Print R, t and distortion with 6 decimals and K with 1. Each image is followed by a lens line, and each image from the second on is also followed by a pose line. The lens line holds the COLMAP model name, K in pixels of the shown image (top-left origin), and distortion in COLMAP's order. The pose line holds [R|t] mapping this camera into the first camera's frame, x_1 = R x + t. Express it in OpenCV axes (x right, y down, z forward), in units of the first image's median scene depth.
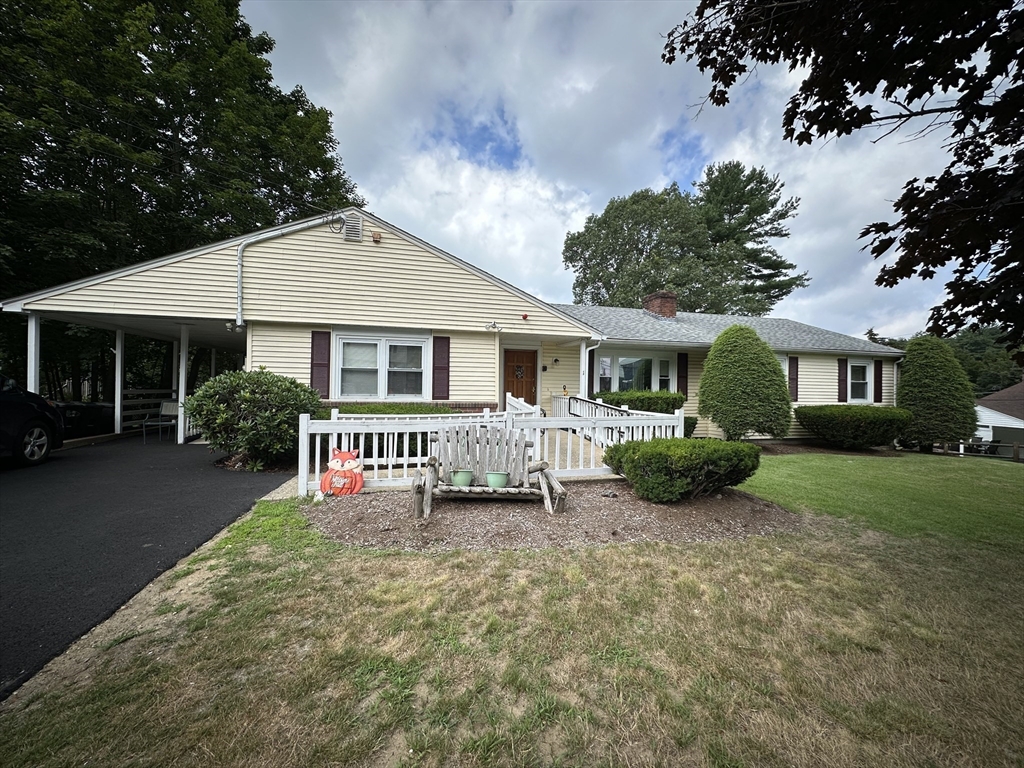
lens RADIAL K [[409.4, 0, 508.4], [0, 409.4, 385.1], [0, 0, 1]] dist [-0.001293, 0.000365]
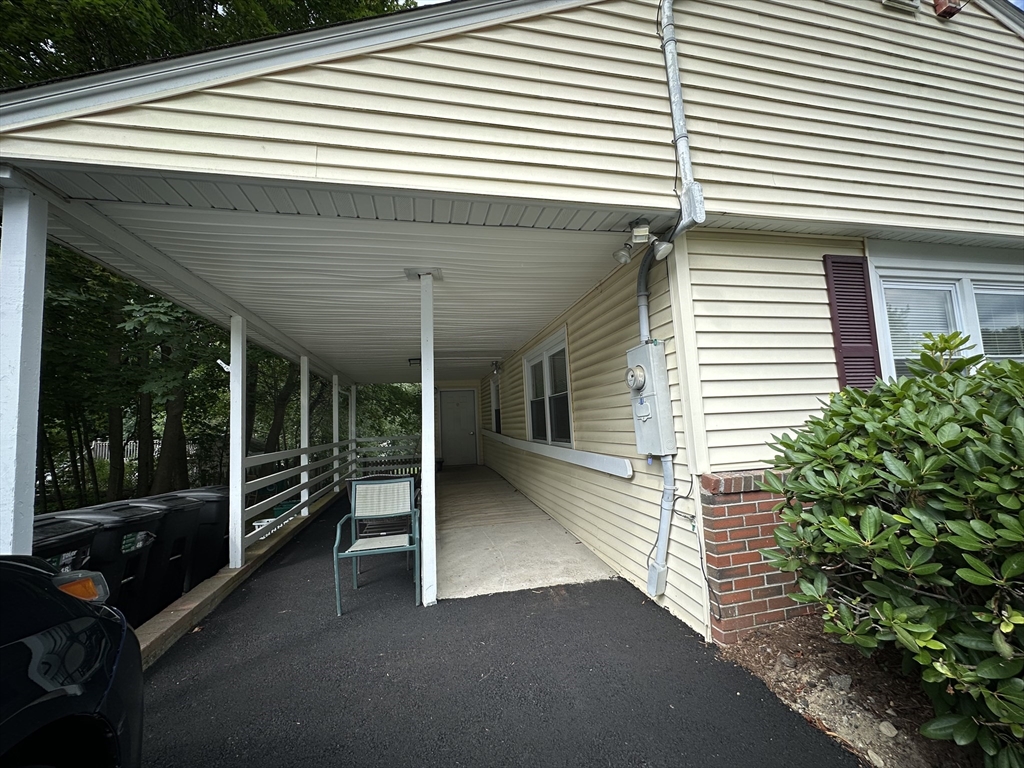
lens RADIAL K [[409.4, 0, 514.0], [0, 409.4, 385.0], [0, 0, 1]] dist [-0.001293, 0.000365]
pose [[0.997683, -0.063444, -0.024584, -0.713630], [0.061156, 0.994529, -0.084690, -0.012144], [0.029822, 0.082991, 0.996104, 0.638742]]
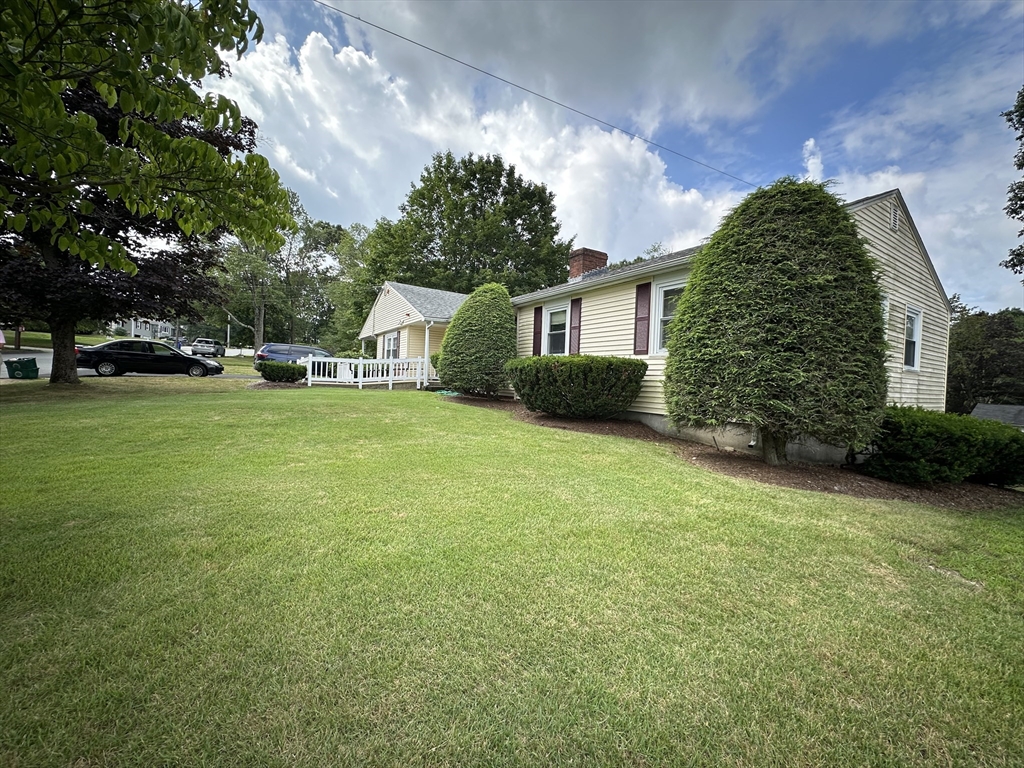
lens RADIAL K [[409.4, 0, 514.3], [0, 409.4, 383.9], [0, 0, 1]] dist [-0.001293, 0.000365]
pose [[0.306394, 0.004498, -0.951894, 1.948305], [-0.029877, 0.999542, -0.004893, 0.137353], [0.951436, 0.029939, 0.306388, 0.929900]]
